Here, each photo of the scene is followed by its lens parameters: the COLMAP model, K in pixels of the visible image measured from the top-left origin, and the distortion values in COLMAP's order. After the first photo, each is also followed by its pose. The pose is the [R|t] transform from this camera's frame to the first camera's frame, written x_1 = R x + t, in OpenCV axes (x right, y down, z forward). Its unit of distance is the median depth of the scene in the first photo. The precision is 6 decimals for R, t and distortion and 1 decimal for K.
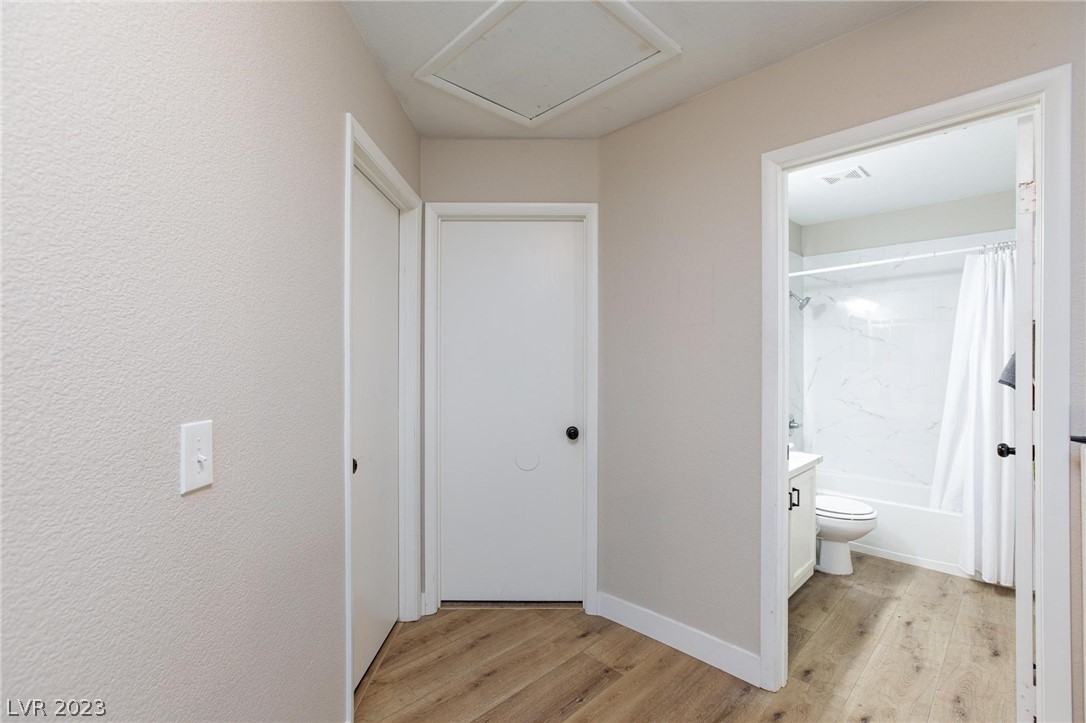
lens RADIAL K [[493.0, 0, 543.0], [0, 493.0, 361.5], [0, 0, 1]] dist [-0.039303, 0.024410]
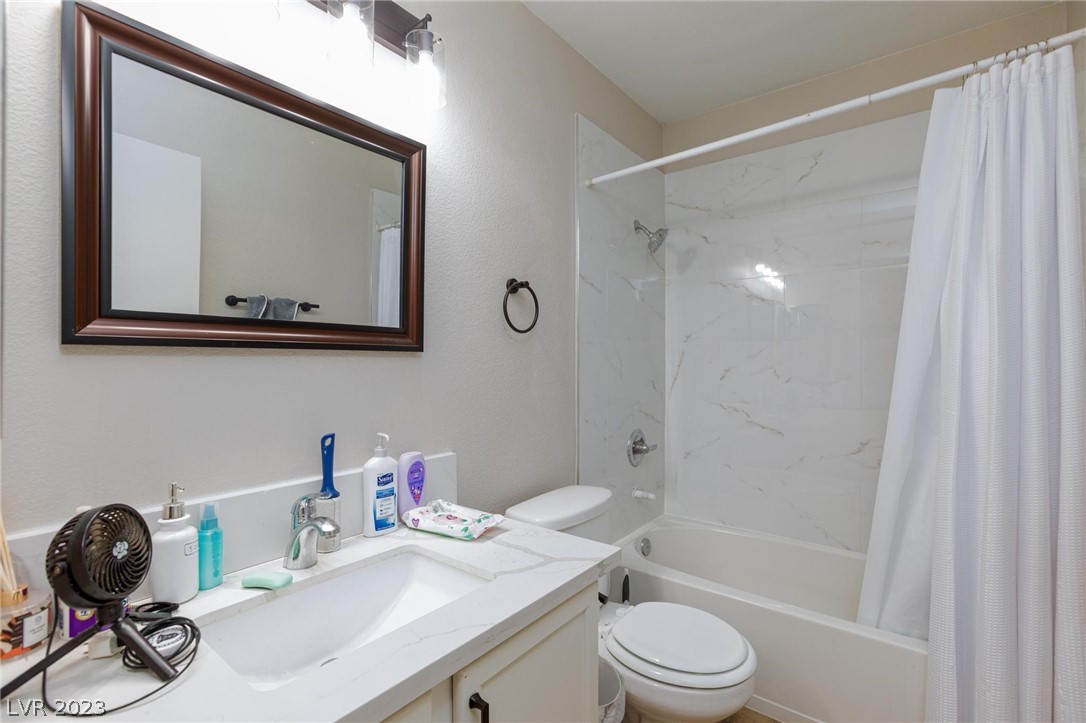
lens RADIAL K [[493.0, 0, 543.0], [0, 493.0, 361.5], [0, 0, 1]] dist [-0.039303, 0.024410]
pose [[0.991569, 0.003027, 0.129542, 0.422409], [-0.001643, 0.999940, -0.010787, 0.043842], [-0.129566, 0.010483, 0.991515, 0.567074]]
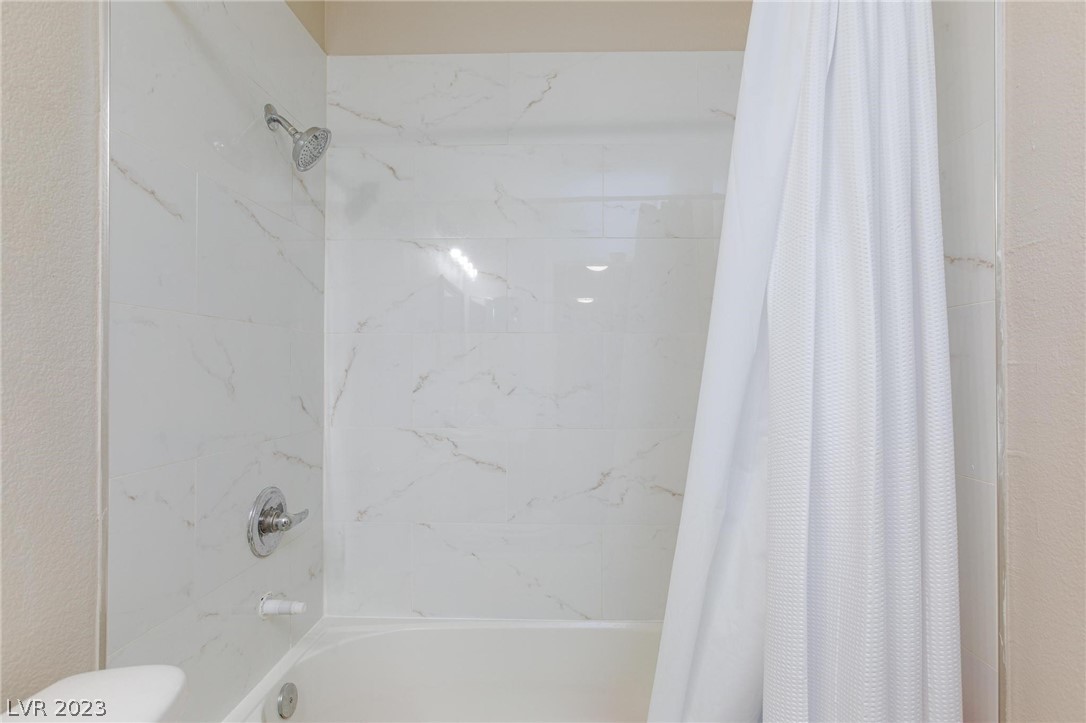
lens RADIAL K [[543.6, 0, 565.8], [0, 543.6, 364.5], [0, 0, 1]] dist [-0.025171, 0.000777]
pose [[0.706144, 0.006457, 0.708039, 0.523628], [0.003023, 0.999922, -0.012134, 0.042676], [-0.708062, 0.010709, 0.706069, 0.812118]]
